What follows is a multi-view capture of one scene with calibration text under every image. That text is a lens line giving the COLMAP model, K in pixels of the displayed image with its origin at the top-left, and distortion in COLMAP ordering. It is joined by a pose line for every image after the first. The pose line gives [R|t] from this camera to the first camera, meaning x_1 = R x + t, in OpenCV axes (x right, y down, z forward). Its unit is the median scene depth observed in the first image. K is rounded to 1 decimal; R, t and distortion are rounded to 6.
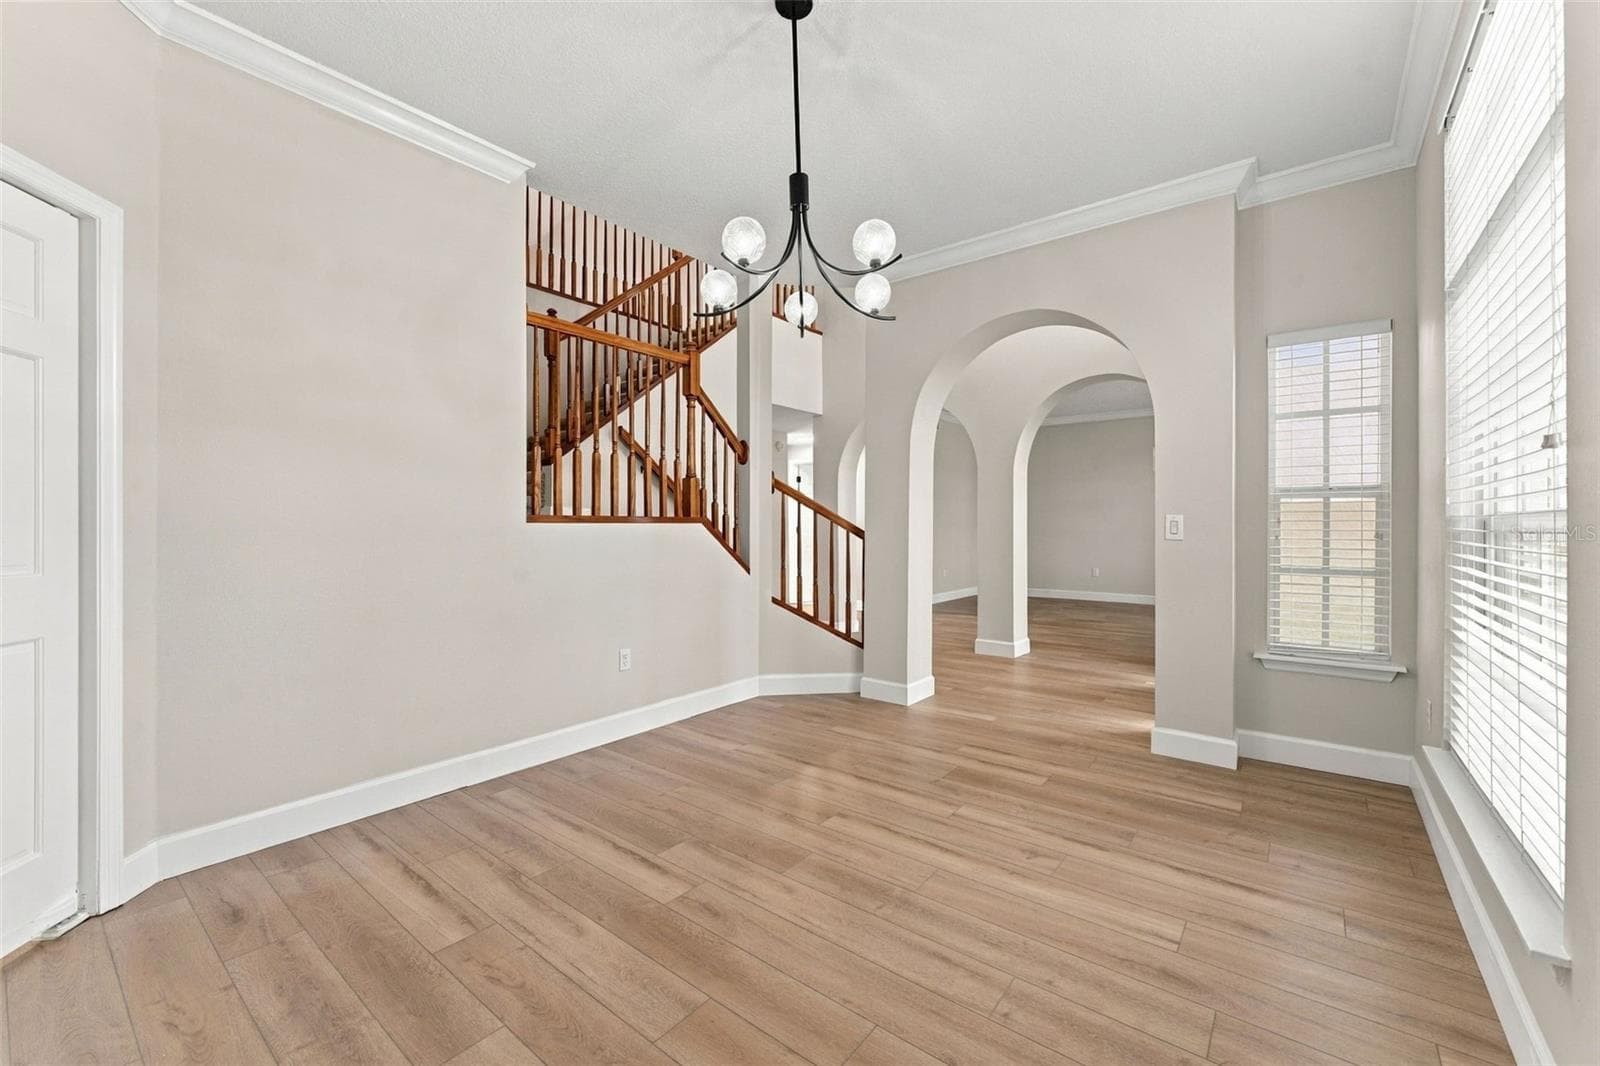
lens RADIAL K [[640.1, 0, 799.2], [0, 640.1, 527.3], [0, 0, 1]] dist [-0.004786, -0.000007]
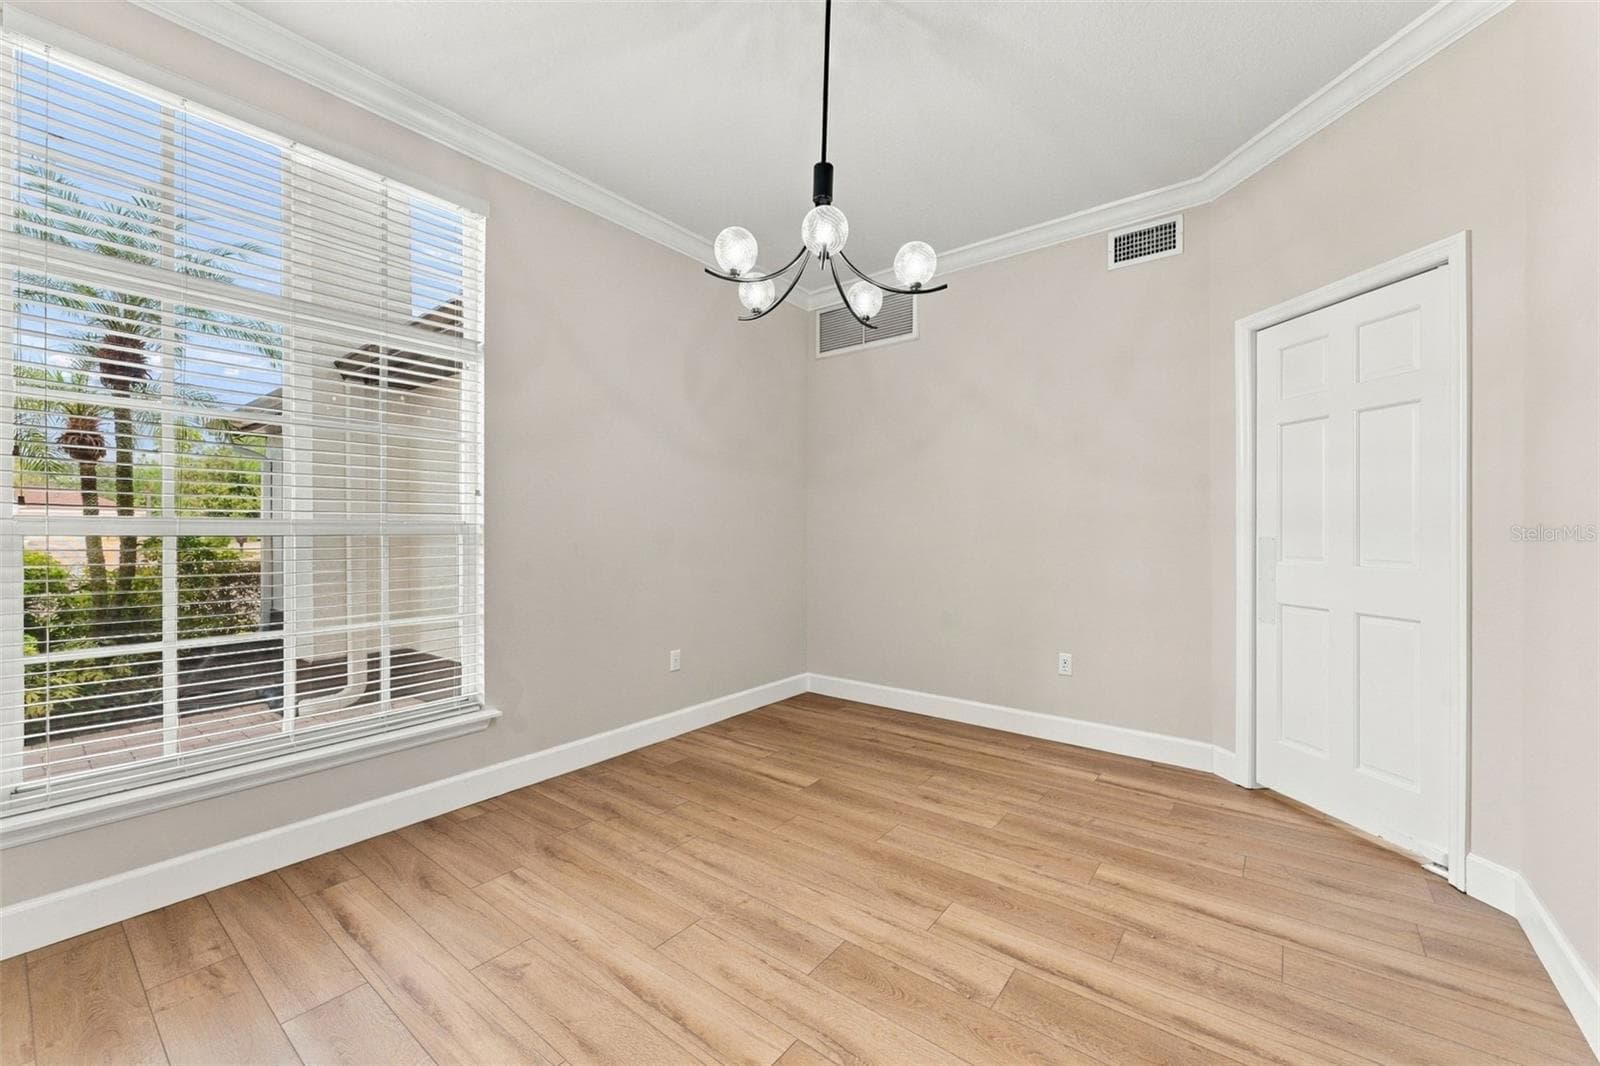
lens RADIAL K [[640.1, 0, 798.8], [0, 640.1, 530.1], [0, 0, 1]] dist [-0.004786, -0.000007]
pose [[-0.999977, 0.000650, -0.006706, 0.042290], [0.000616, 0.999987, 0.005149, -0.011348], [0.006709, 0.005145, -0.999964, 2.001472]]
